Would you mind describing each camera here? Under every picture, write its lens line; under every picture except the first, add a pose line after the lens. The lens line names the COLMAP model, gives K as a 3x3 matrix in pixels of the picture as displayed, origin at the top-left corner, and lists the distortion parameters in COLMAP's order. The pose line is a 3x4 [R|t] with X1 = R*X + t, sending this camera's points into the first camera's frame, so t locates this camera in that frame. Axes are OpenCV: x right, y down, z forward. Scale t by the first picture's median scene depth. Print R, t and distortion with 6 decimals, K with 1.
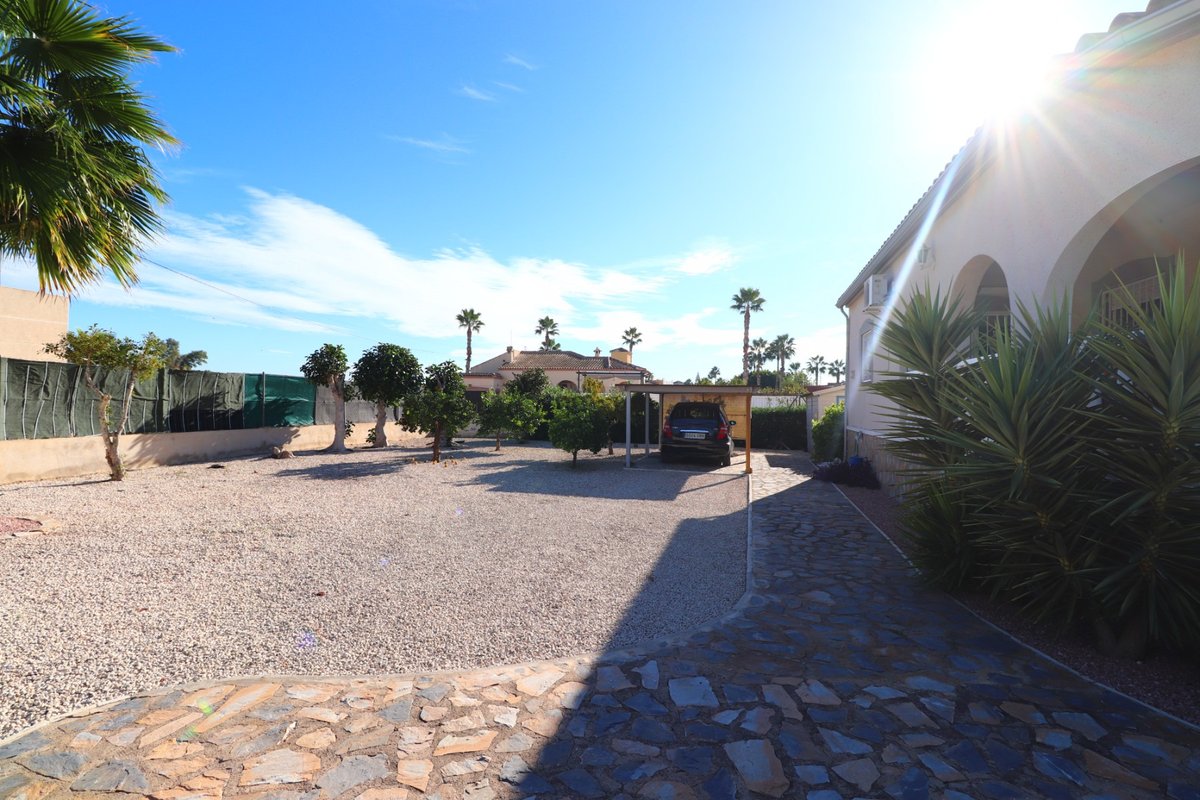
lens RADIAL K [[559.8, 0, 613.5], [0, 559.8, 402.2], [0, 0, 1]] dist [-0.001453, -0.011383]
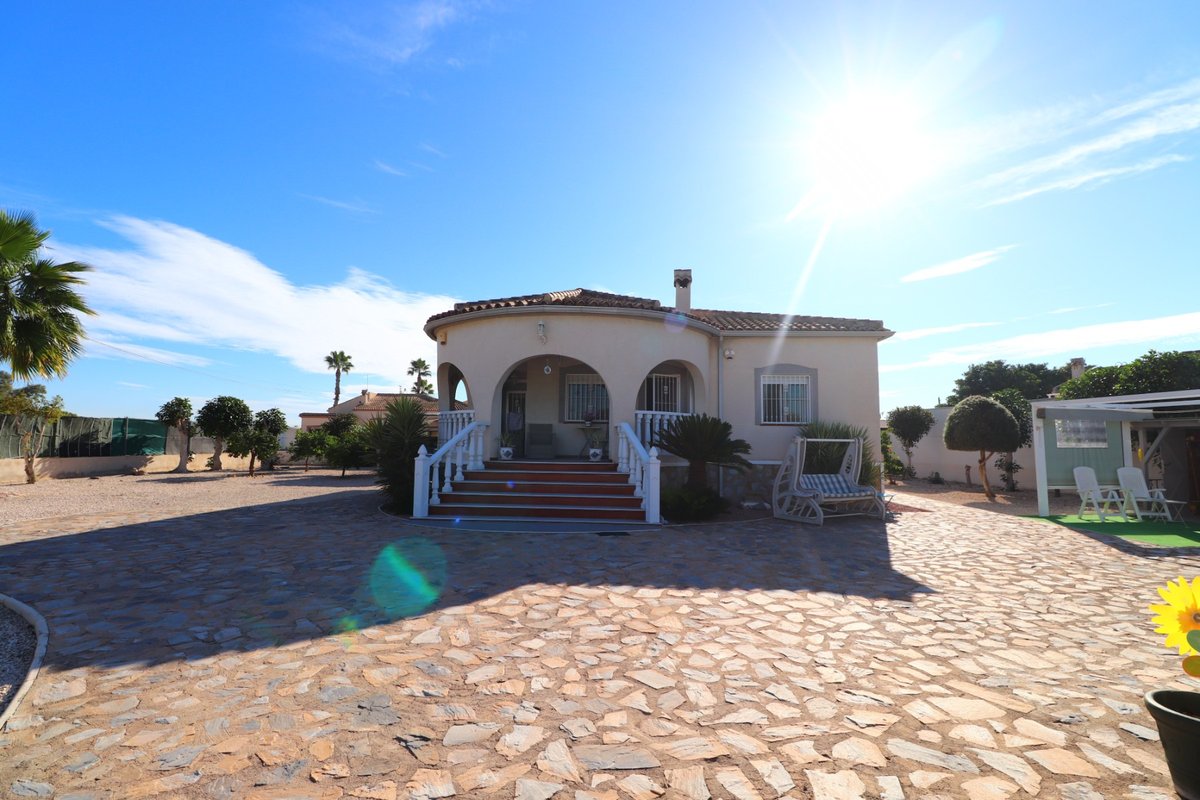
lens RADIAL K [[559.8, 0, 599.5], [0, 559.8, 391.1], [0, 0, 1]] dist [-0.001453, -0.011383]
pose [[0.987838, 0.009006, 0.155226, 0.312418], [0.004459, 0.996270, -0.086175, 0.007675], [-0.155423, 0.085819, 0.984113, -0.537506]]
